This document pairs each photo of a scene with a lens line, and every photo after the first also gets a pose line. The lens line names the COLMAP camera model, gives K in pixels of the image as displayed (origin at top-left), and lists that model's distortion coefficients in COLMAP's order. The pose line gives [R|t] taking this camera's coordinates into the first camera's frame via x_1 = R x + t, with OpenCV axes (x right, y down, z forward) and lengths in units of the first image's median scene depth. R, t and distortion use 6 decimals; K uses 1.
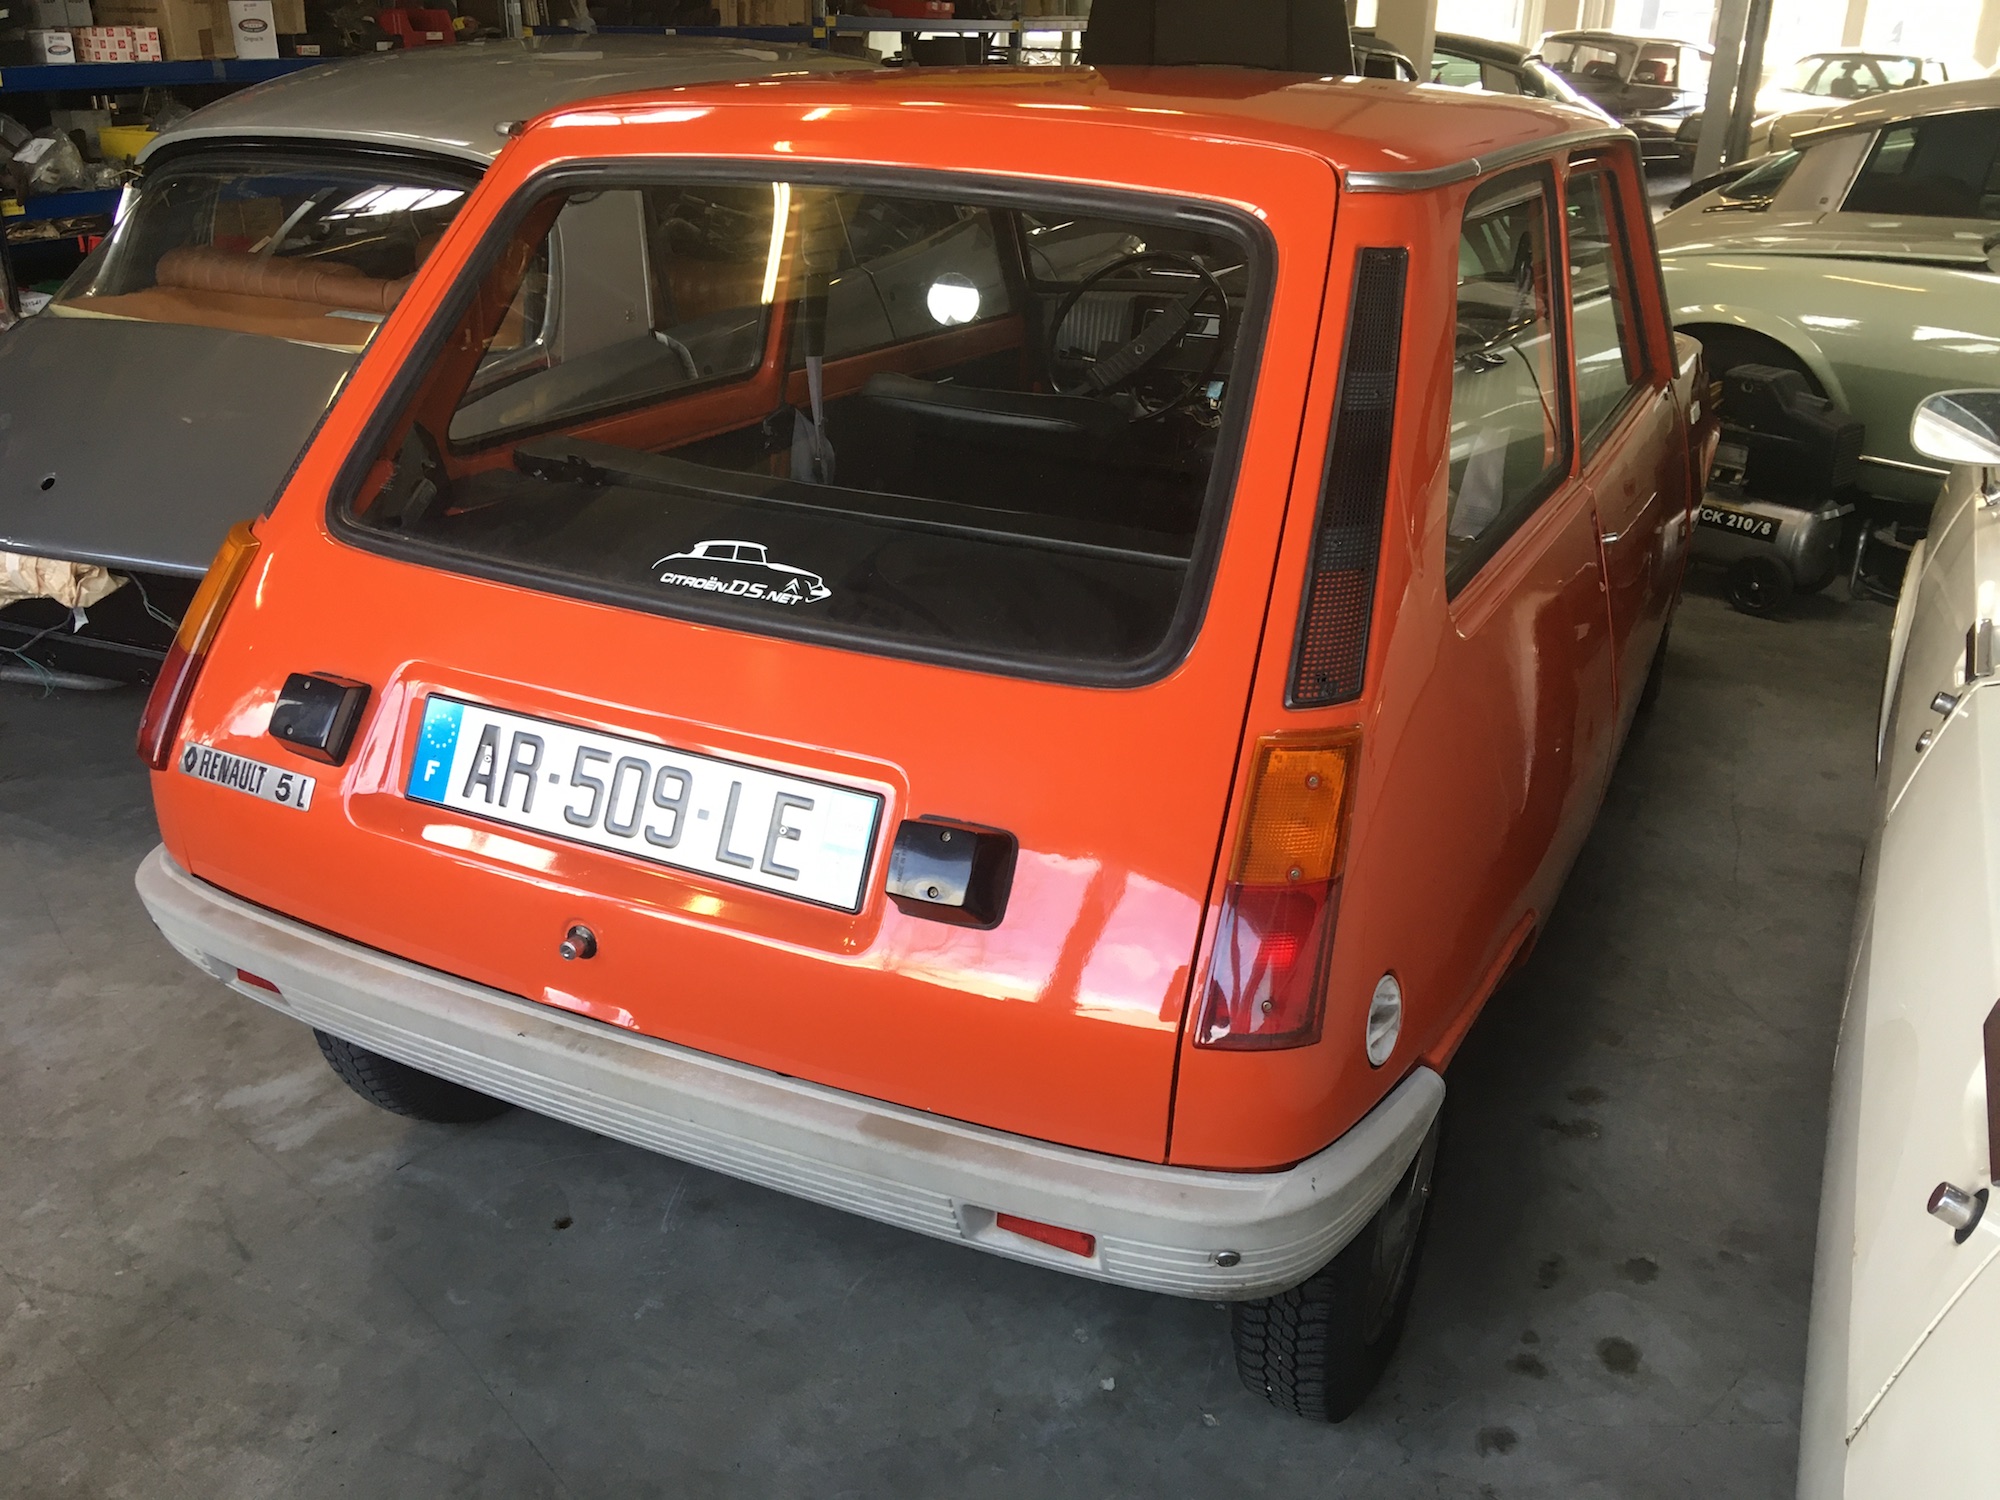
lens RADIAL K [[1707.6, 0, 1009.6], [0, 1707.6, 759.7], [0, 0, 1]] dist [0.126785, -0.193441]
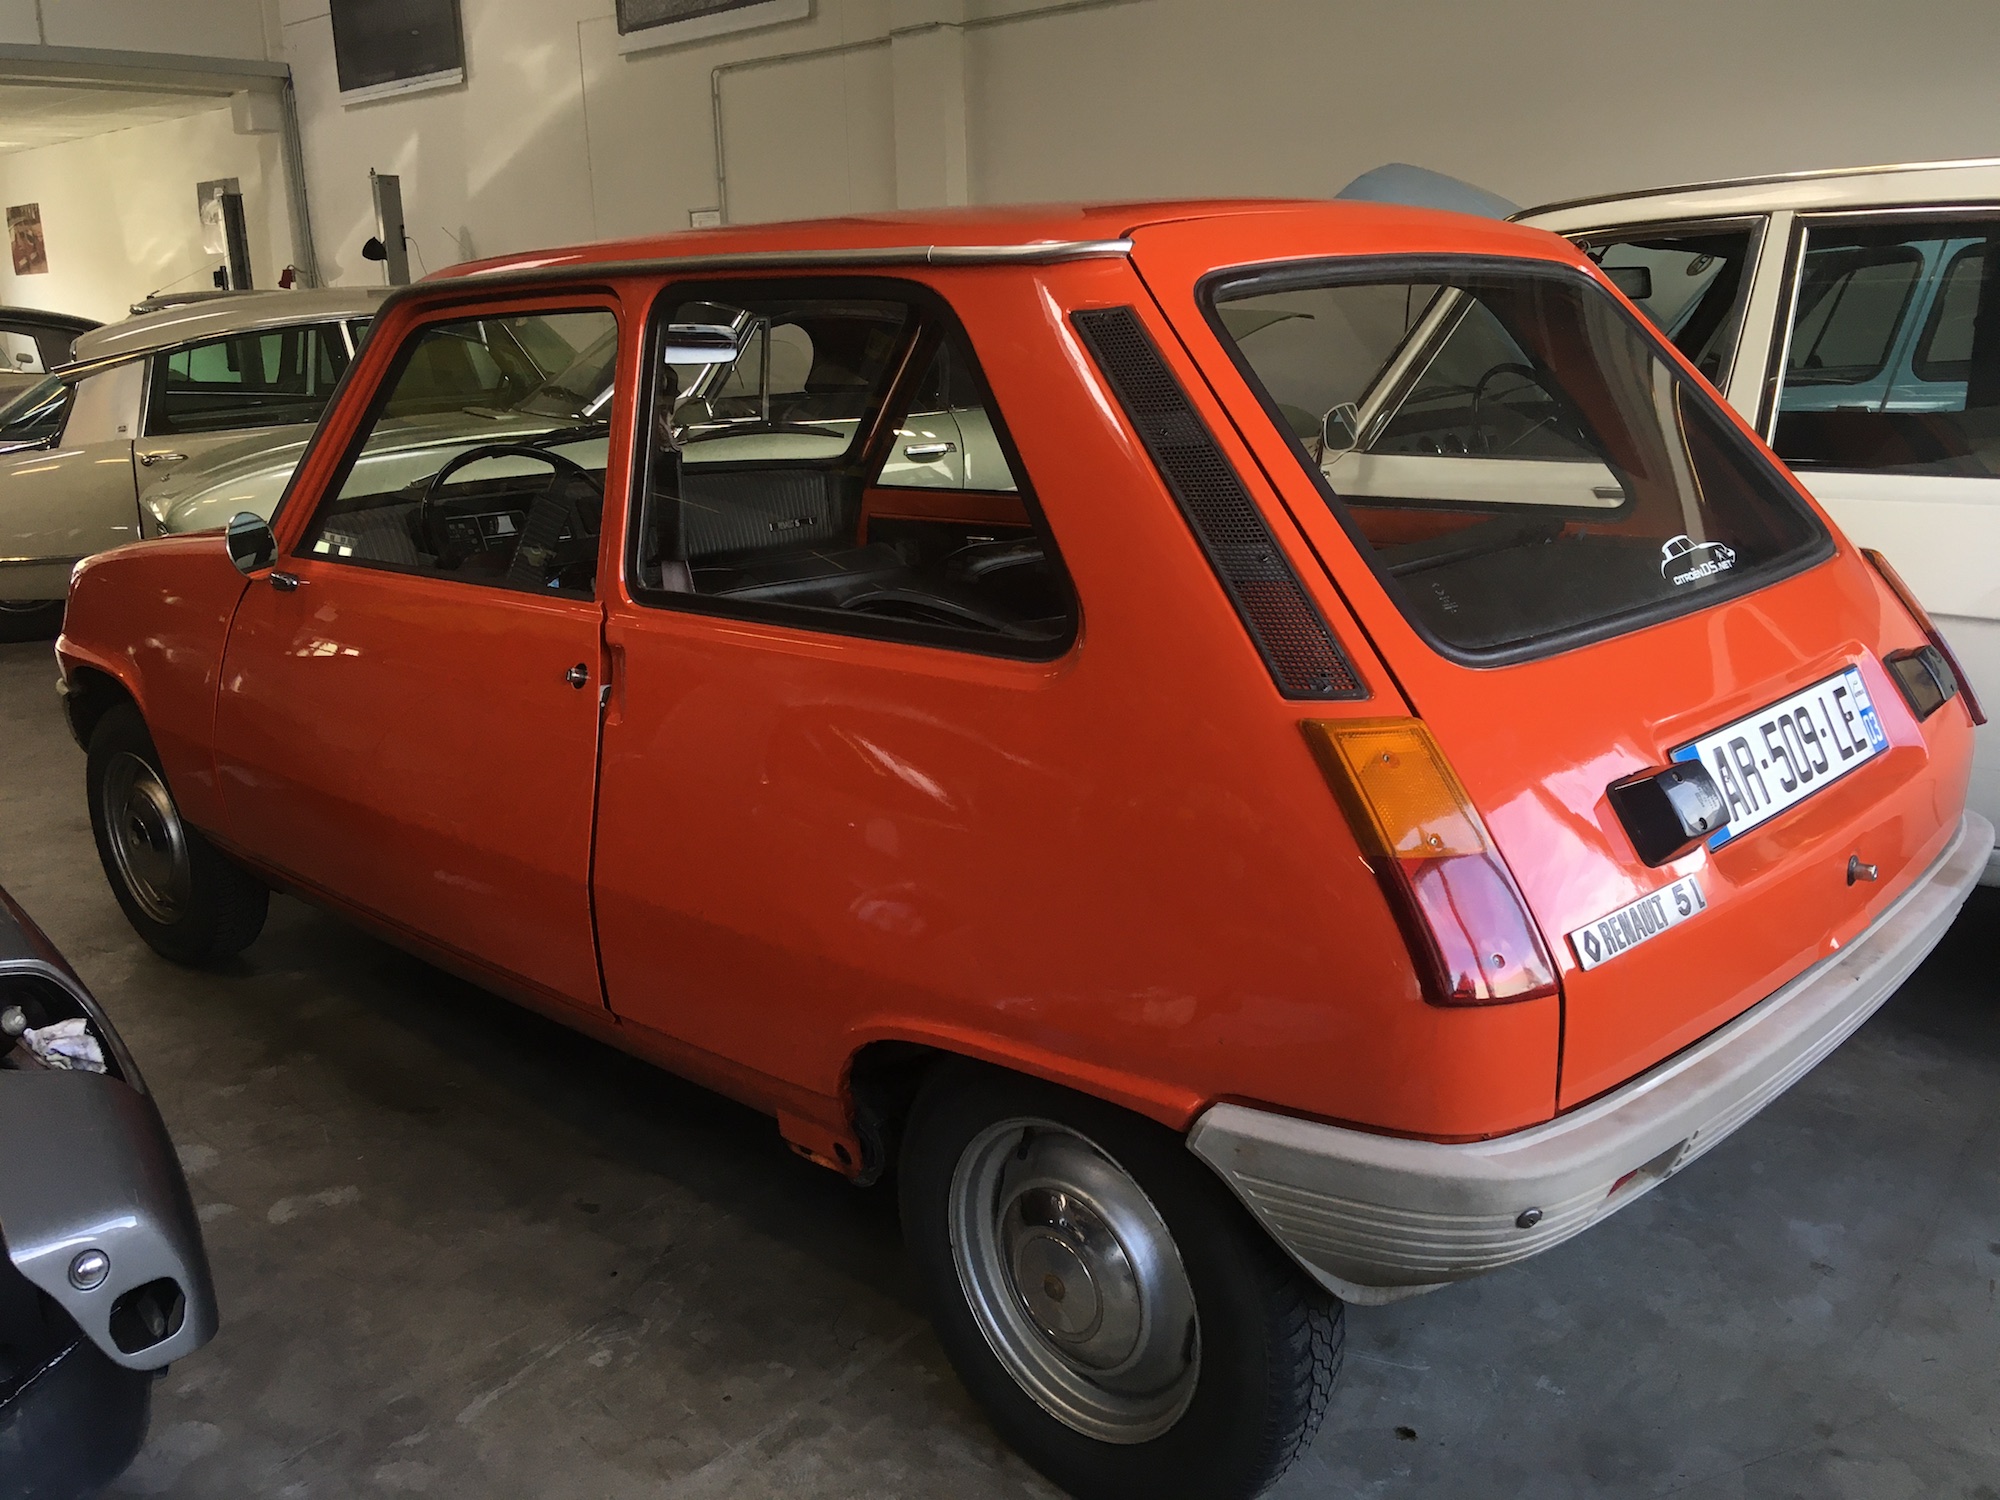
lens RADIAL K [[1707.6, 0, 1009.6], [0, 1707.6, 759.7], [0, 0, 1]] dist [0.126785, -0.193441]
pose [[0.300172, -0.275563, 0.913215, -1.399688], [0.403109, 0.904322, 0.140378, -0.335815], [-0.864523, 0.325987, 0.382534, 0.982534]]
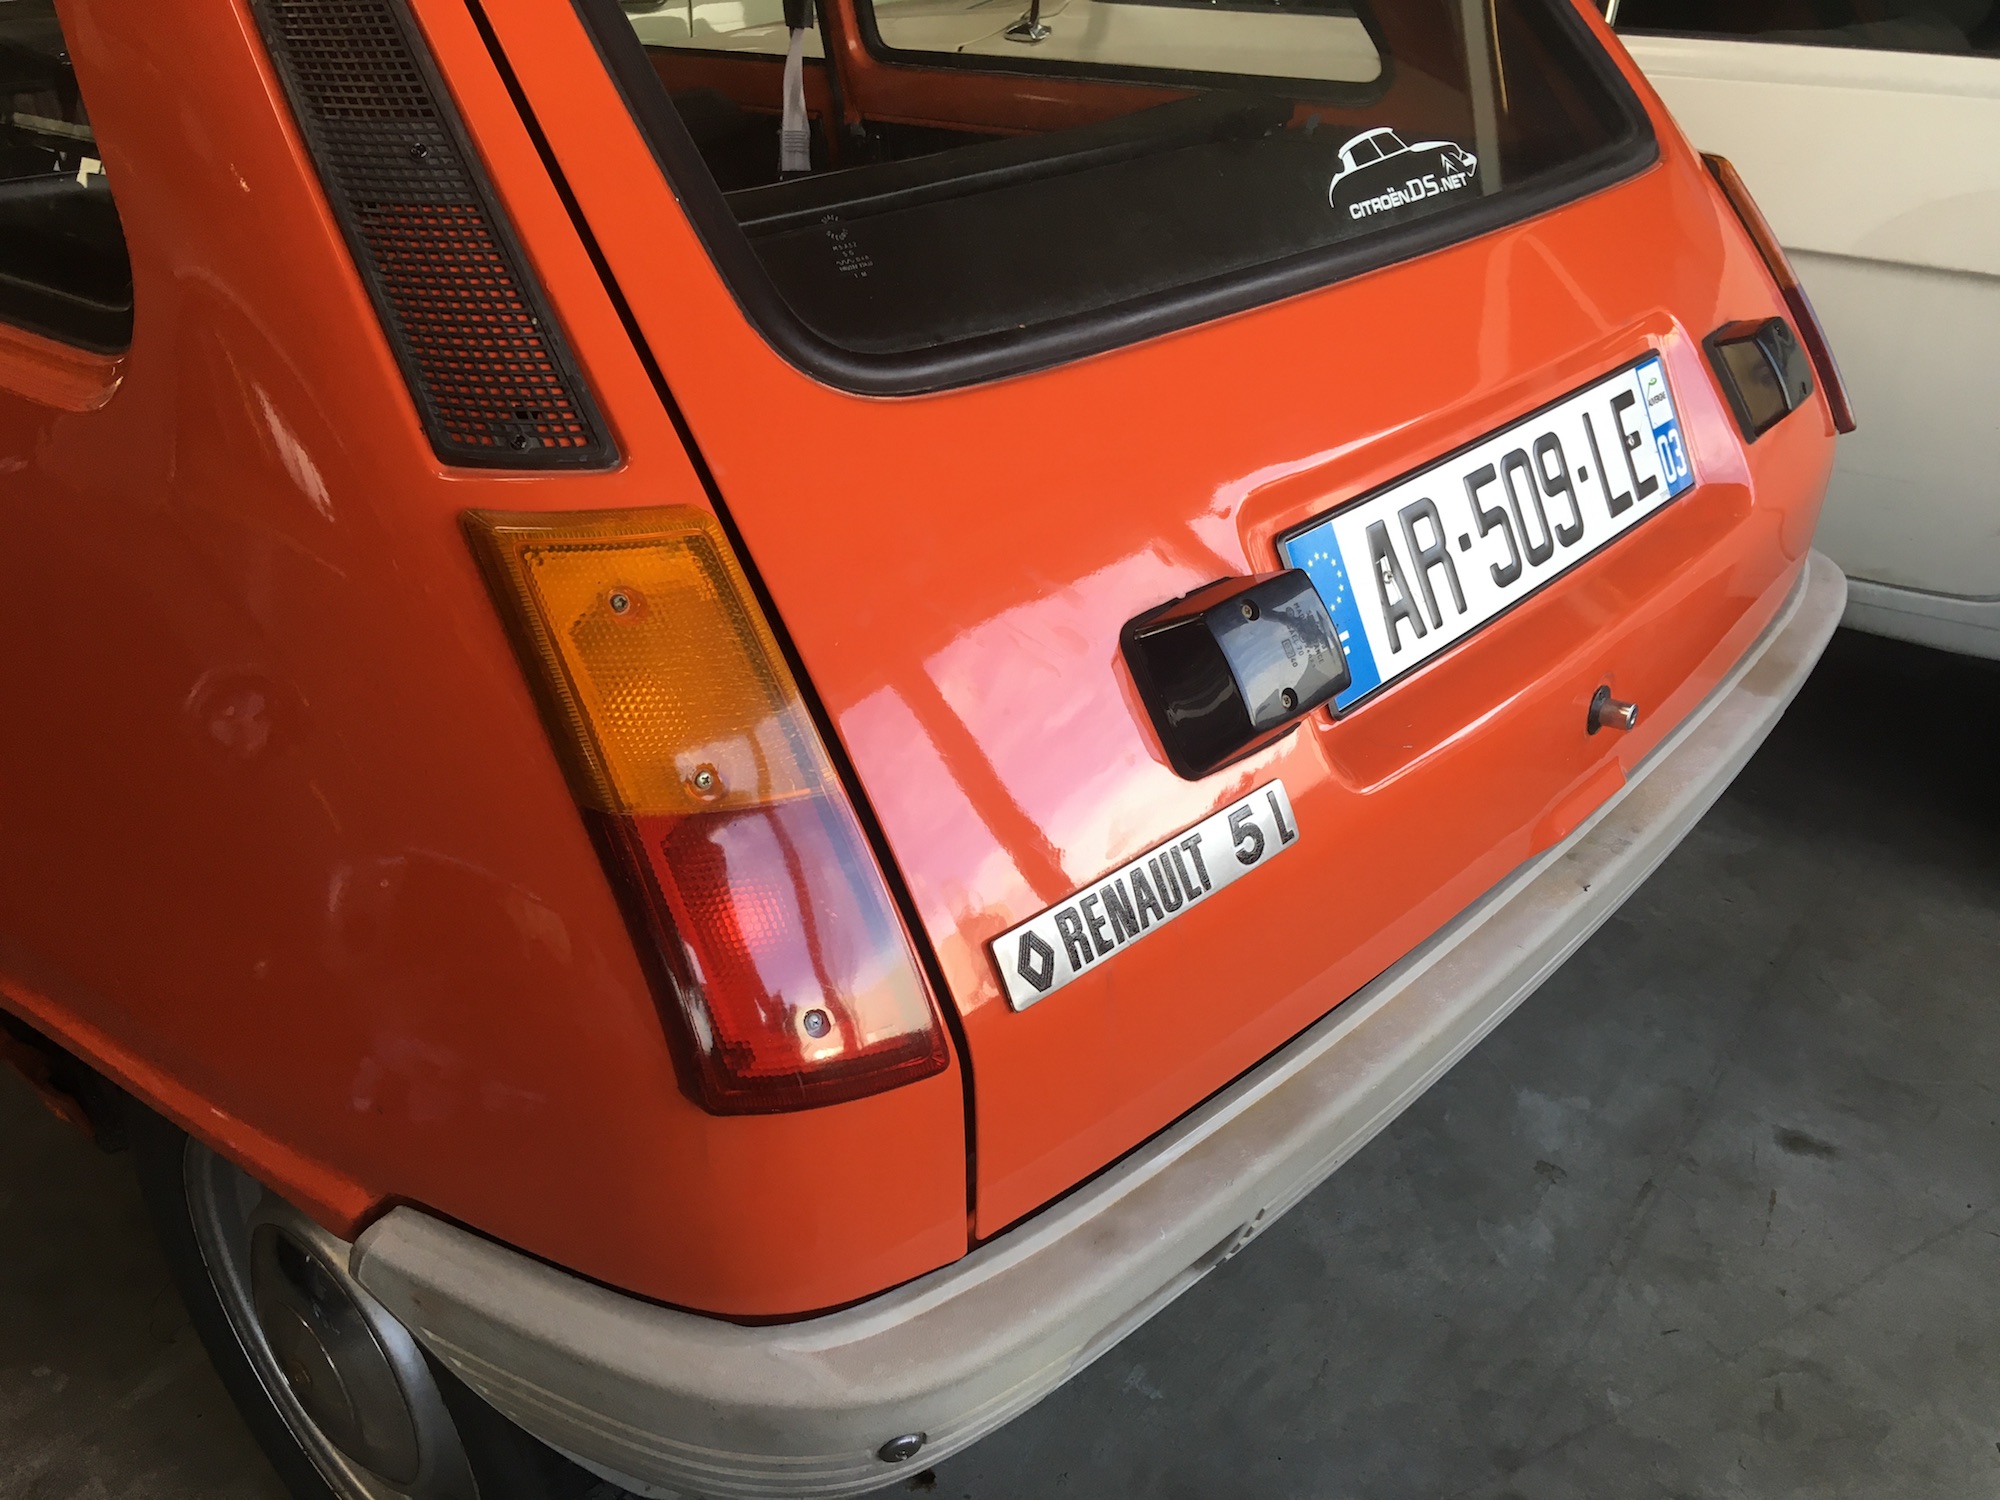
lens RADIAL K [[1707.6, 0, 1009.6], [0, 1707.6, 759.7], [0, 0, 1]] dist [0.126785, -0.193441]
pose [[0.252171, -0.473225, 0.844078, -0.883372], [0.385277, 0.849250, 0.361022, -0.216938], [-0.887678, 0.234165, 0.396479, 0.905837]]
